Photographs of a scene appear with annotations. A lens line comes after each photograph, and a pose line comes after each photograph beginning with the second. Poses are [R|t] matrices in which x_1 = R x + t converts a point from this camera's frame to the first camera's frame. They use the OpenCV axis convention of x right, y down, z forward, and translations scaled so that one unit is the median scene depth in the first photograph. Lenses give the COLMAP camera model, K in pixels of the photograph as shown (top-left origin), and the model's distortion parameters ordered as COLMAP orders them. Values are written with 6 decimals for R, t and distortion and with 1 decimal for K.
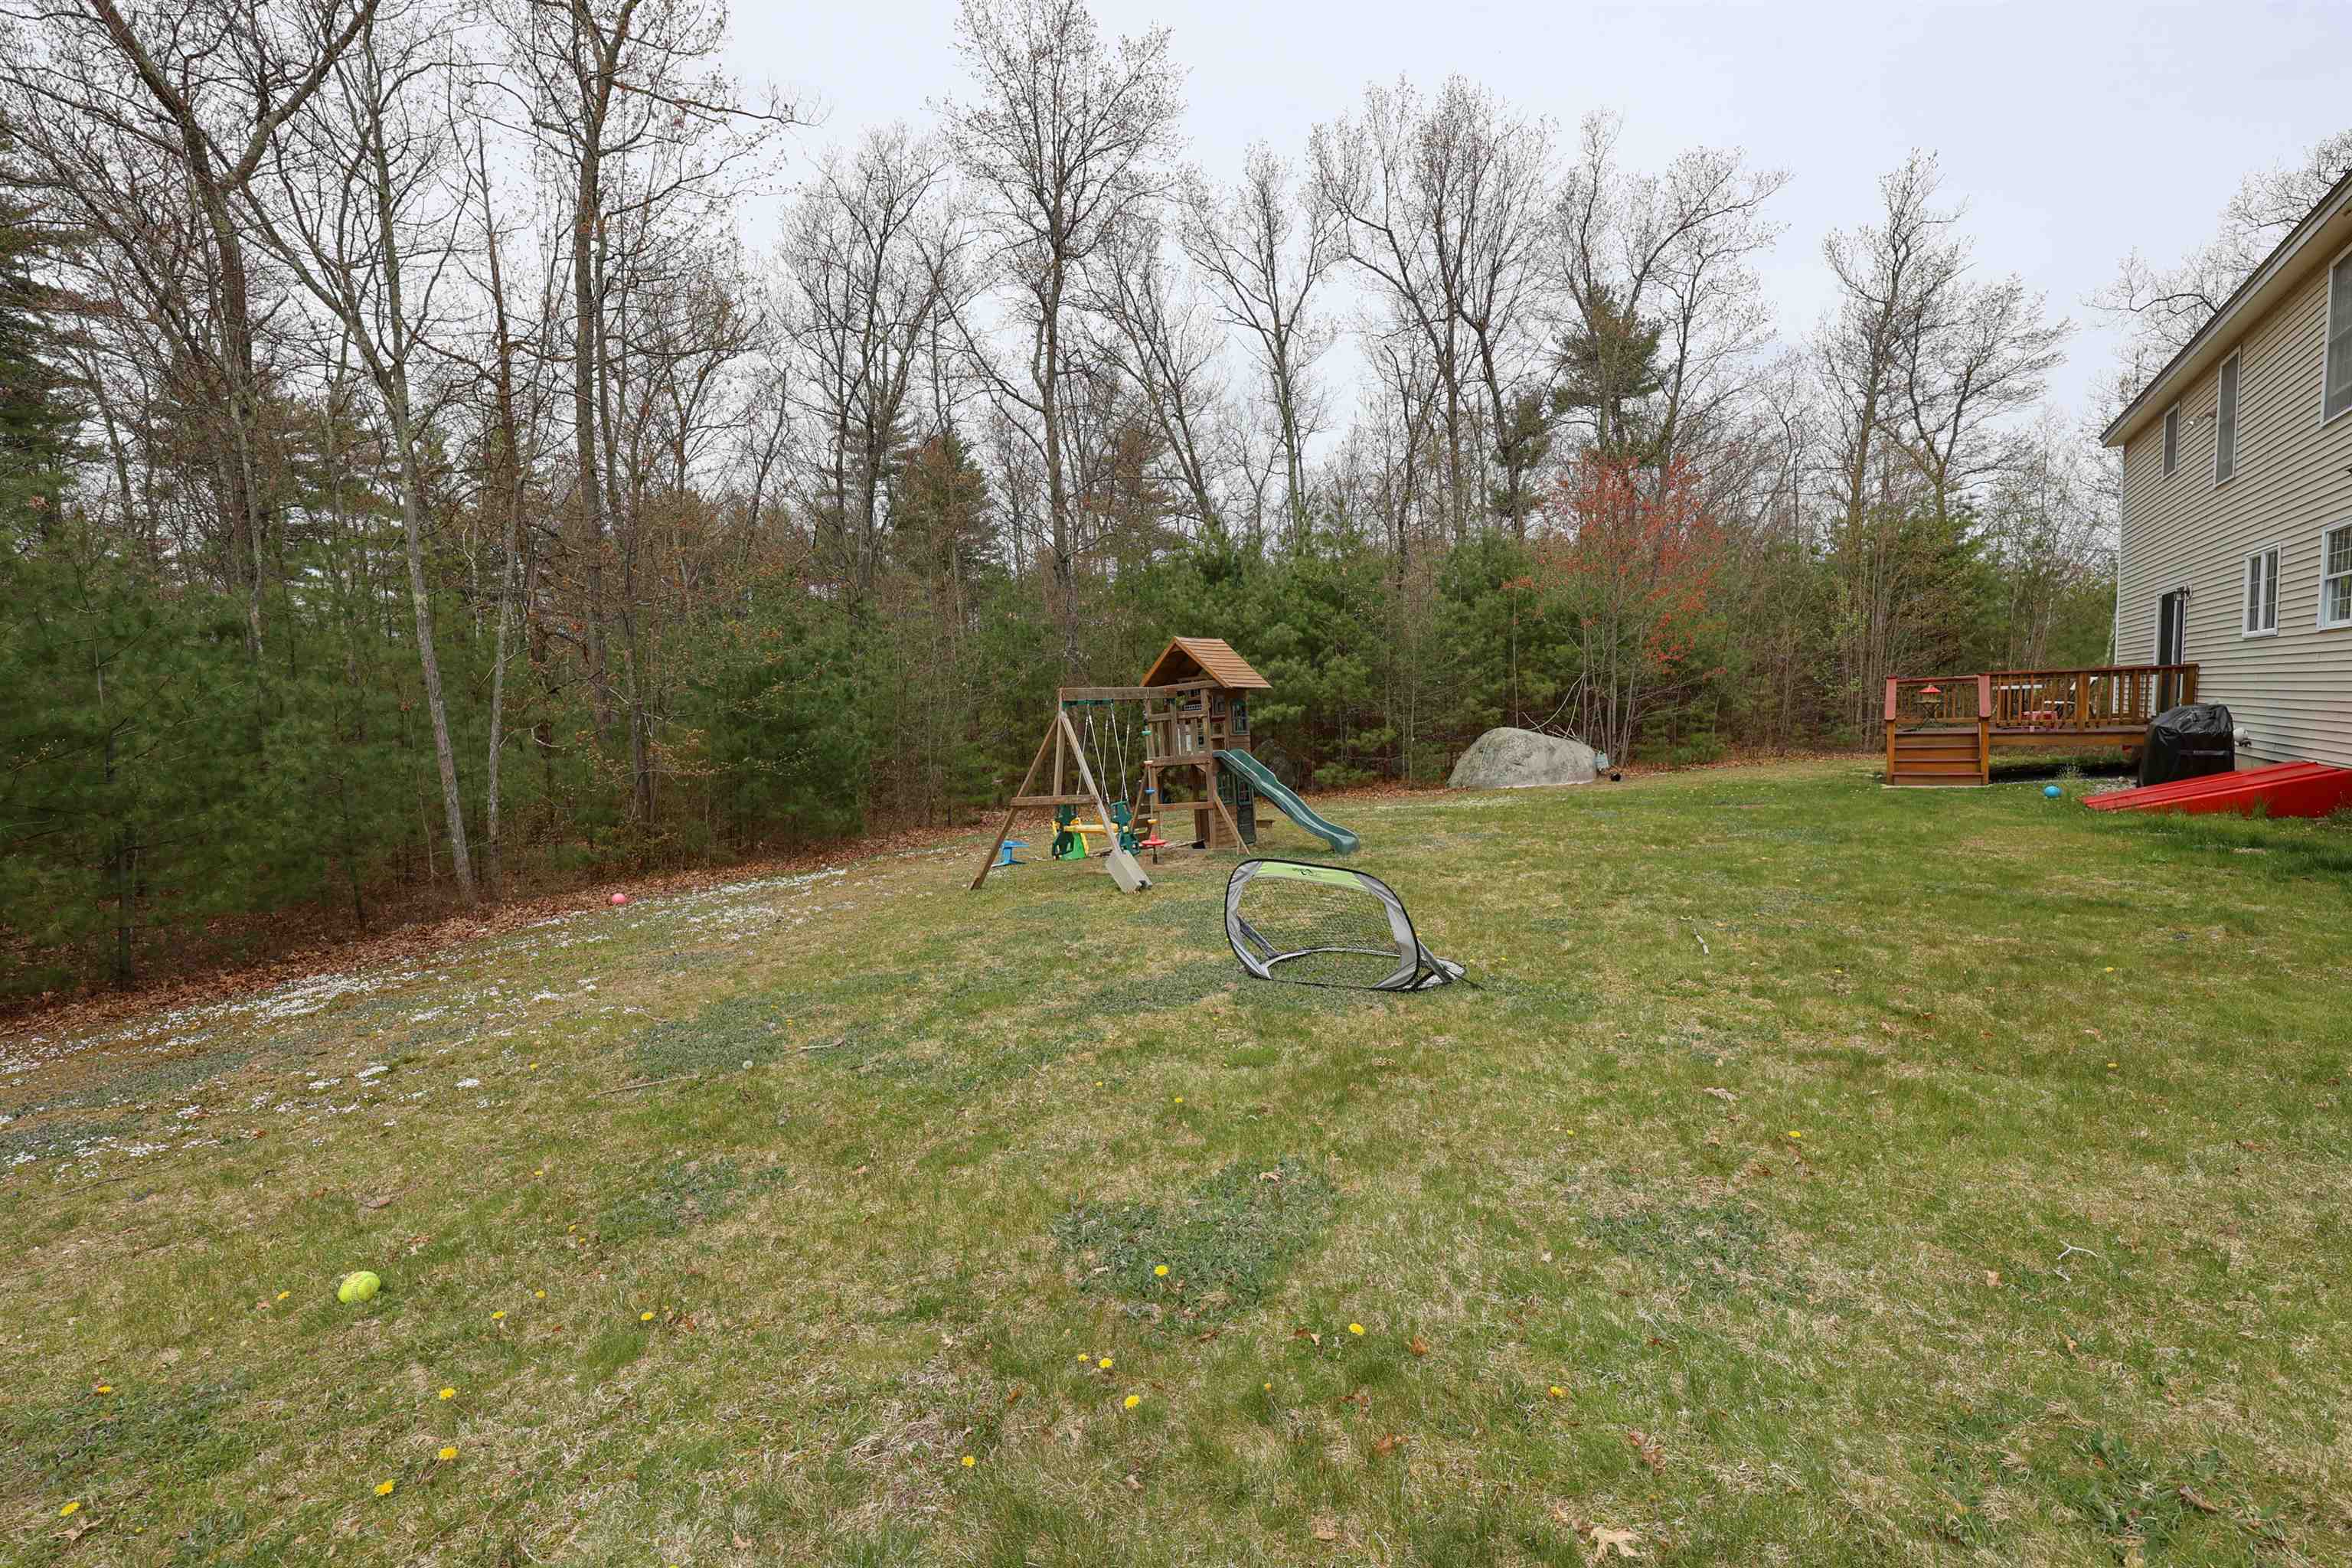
lens RADIAL K [[958.7, 0, 1183.6], [0, 958.7, 791.6], [0, 0, 1]] dist [-0.009202, 0.000532]
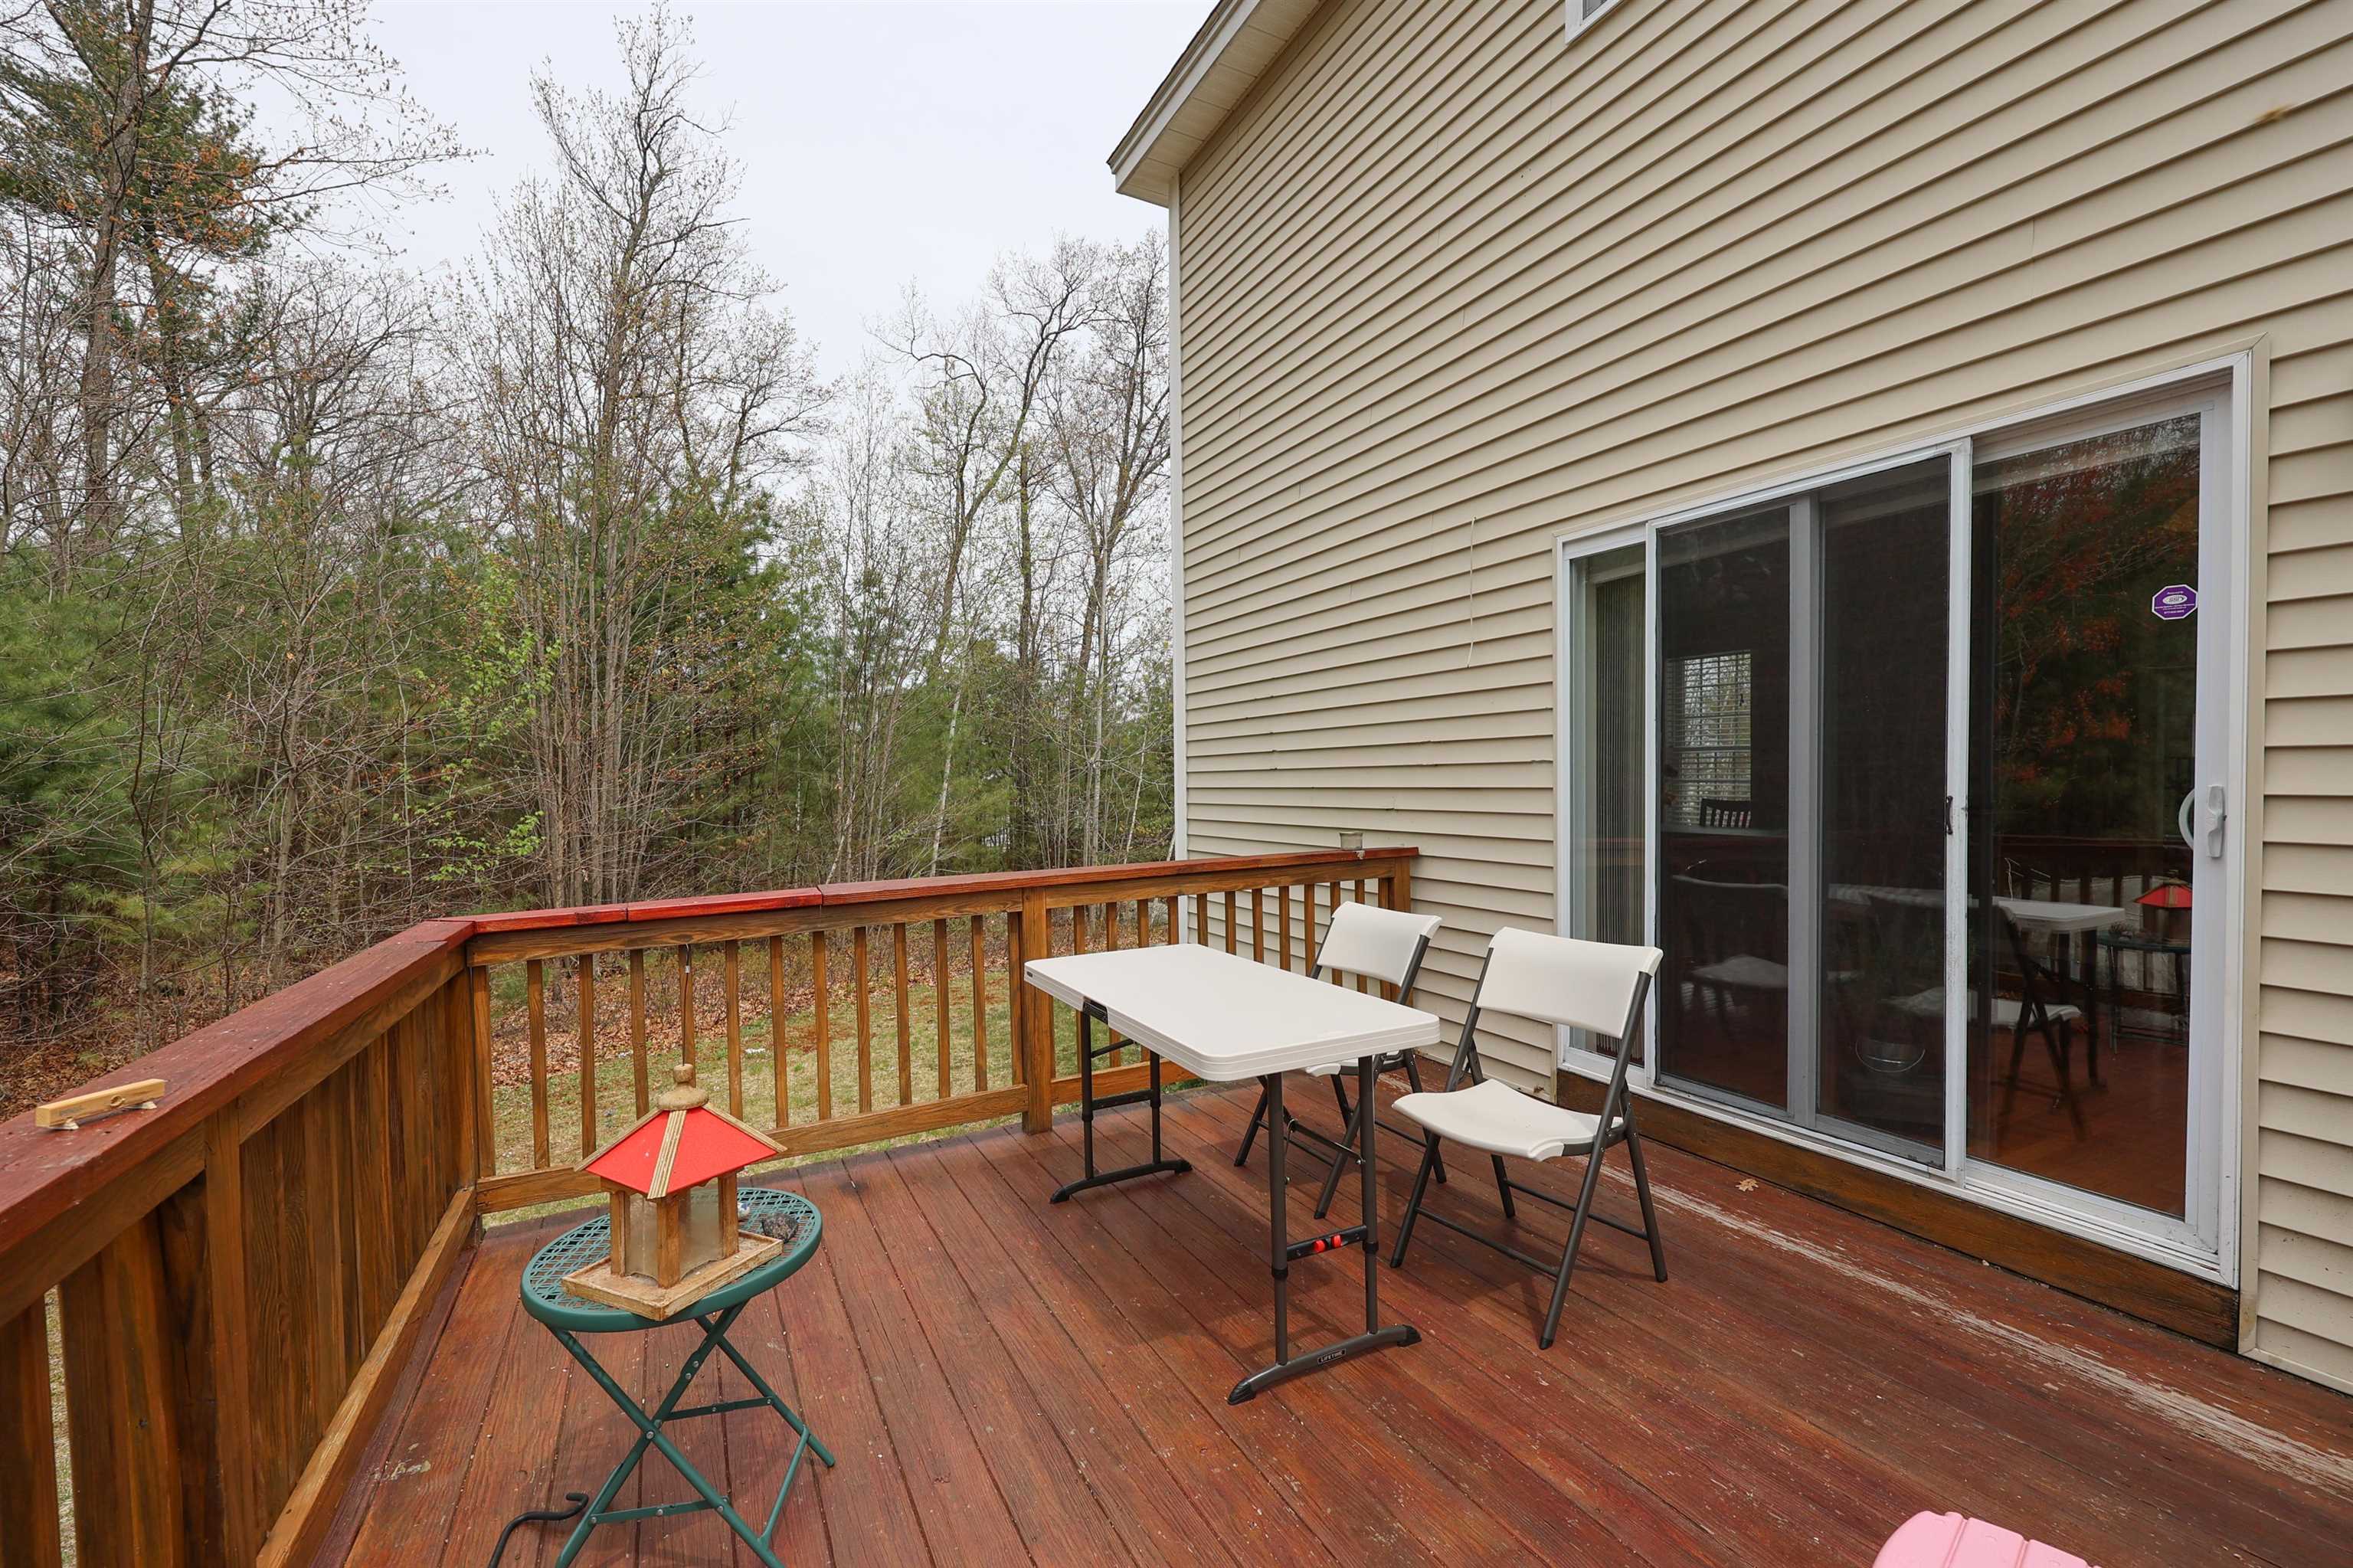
lens RADIAL K [[959.2, 0, 1169.6], [0, 959.2, 796.7], [0, 0, 1]] dist [-0.009202, 0.000532]
pose [[0.455690, 0.010143, 0.890081, 0.548790], [0.069647, 0.996463, -0.047012, -0.109680], [-0.887410, 0.083414, 0.453372, 0.685693]]
